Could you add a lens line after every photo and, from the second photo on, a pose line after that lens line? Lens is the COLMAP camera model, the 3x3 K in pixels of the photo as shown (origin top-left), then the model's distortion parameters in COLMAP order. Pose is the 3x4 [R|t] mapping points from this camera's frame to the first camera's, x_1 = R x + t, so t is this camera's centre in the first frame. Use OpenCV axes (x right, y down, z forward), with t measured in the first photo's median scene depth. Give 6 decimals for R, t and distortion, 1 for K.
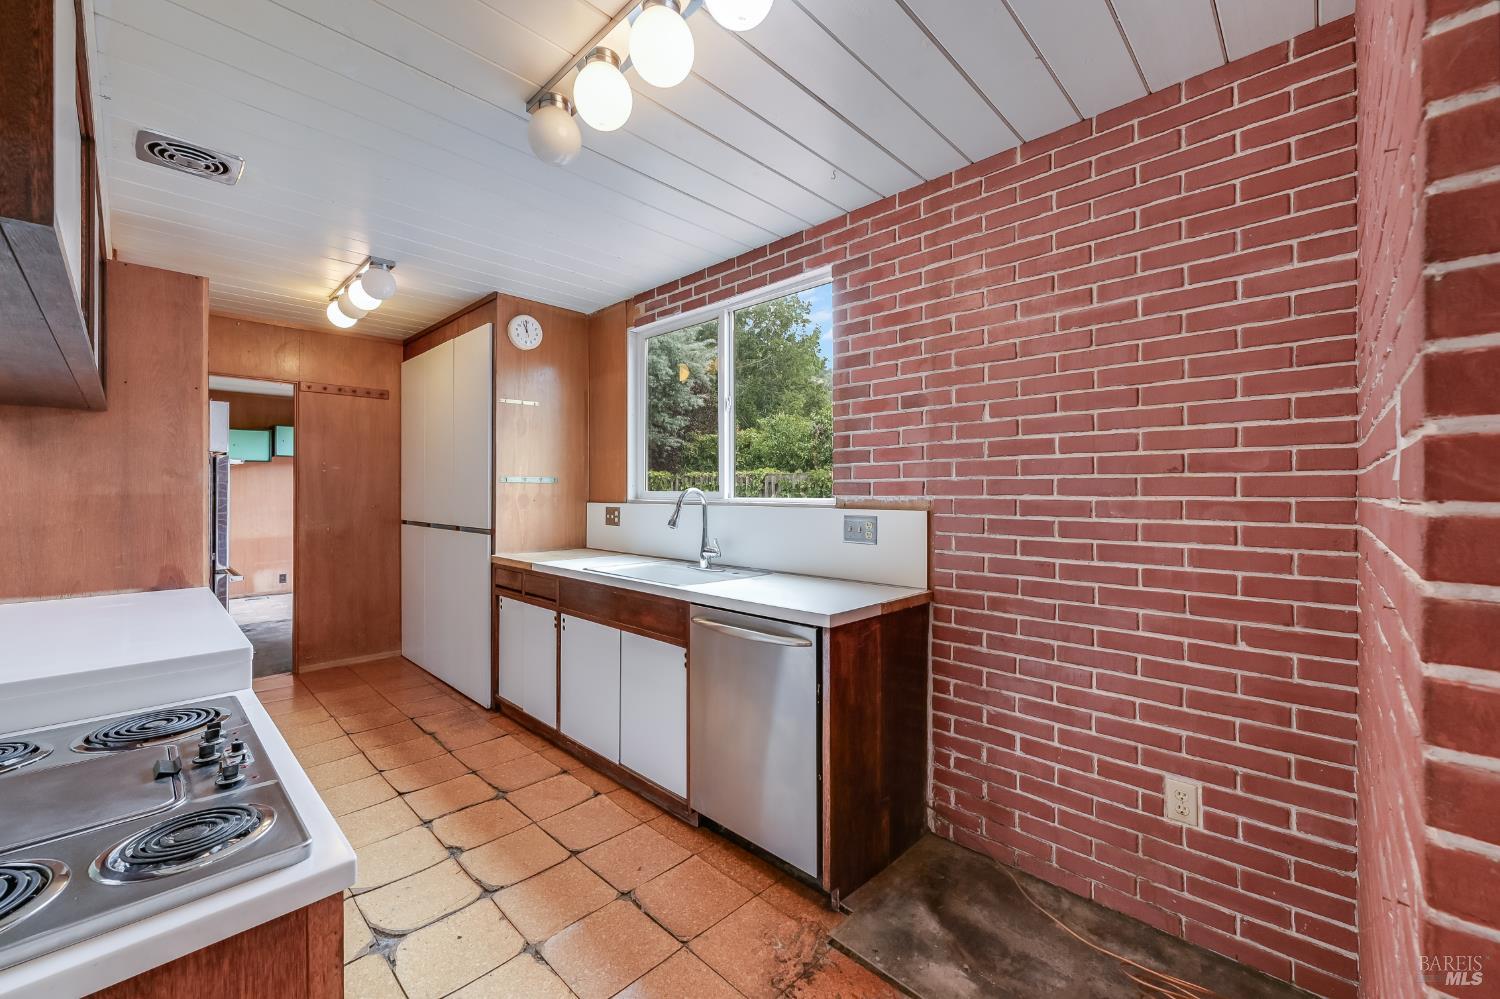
lens RADIAL K [[599.4, 0, 754.1], [0, 599.4, 492.7], [0, 0, 1]] dist [-0.004360, 0.000120]
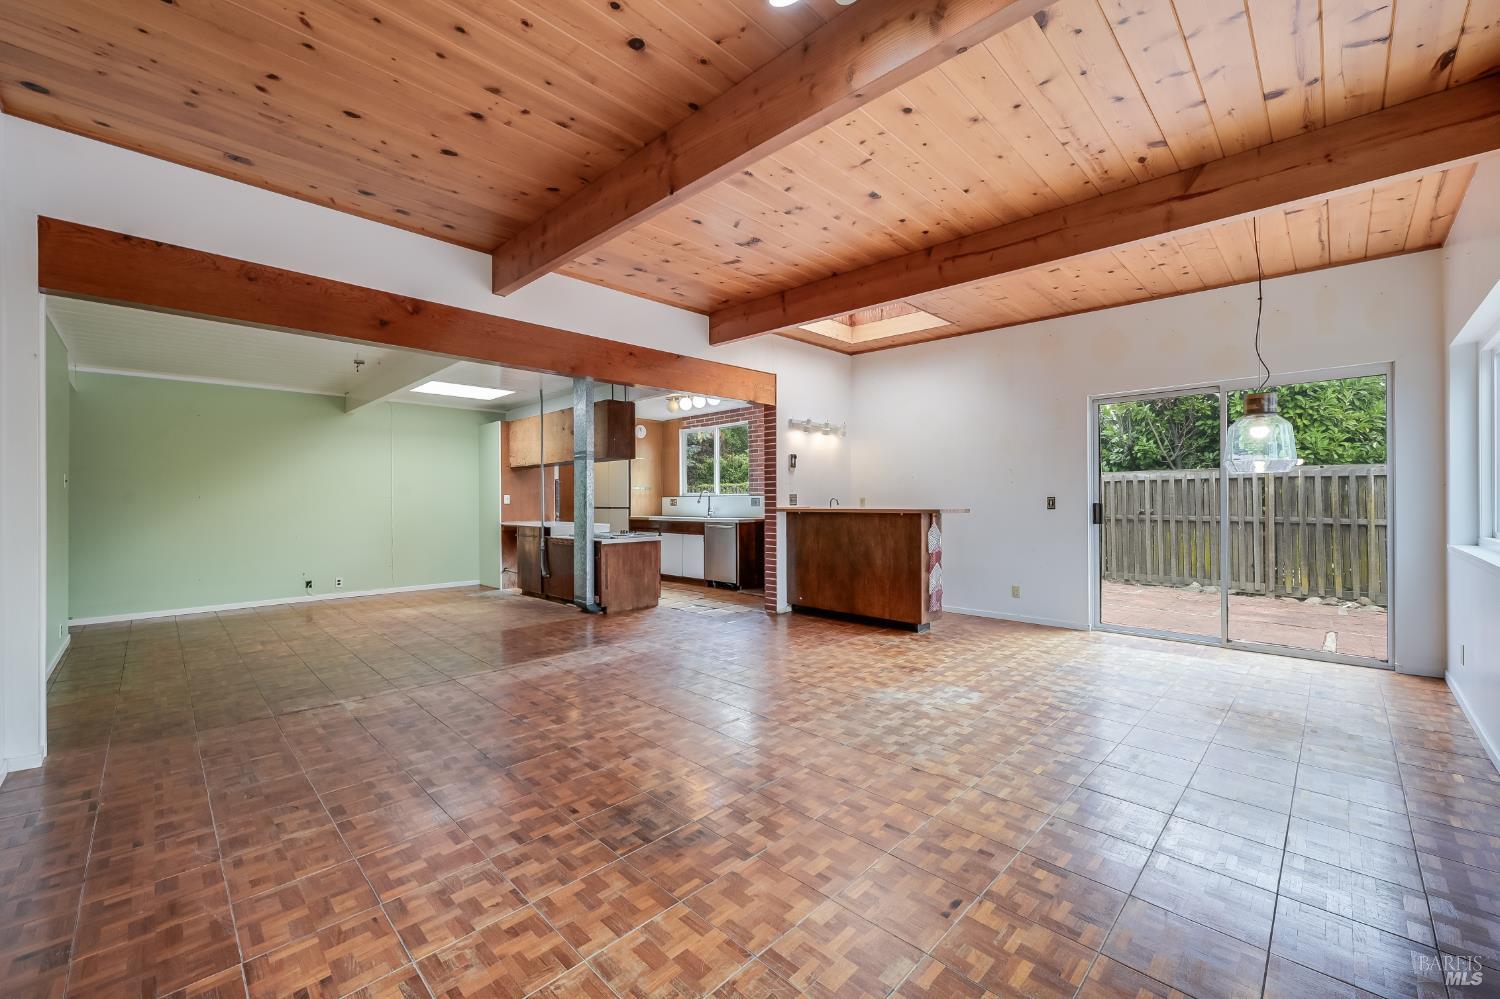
lens RADIAL K [[599.4, 0, 749.2], [0, 599.4, 499.2], [0, 0, 1]] dist [-0.004360, 0.000120]
pose [[0.999734, -0.005047, -0.022513, 0.154908], [0.004873, 0.999958, -0.007781, 0.050187], [0.022551, 0.007669, 0.999716, -1.653979]]
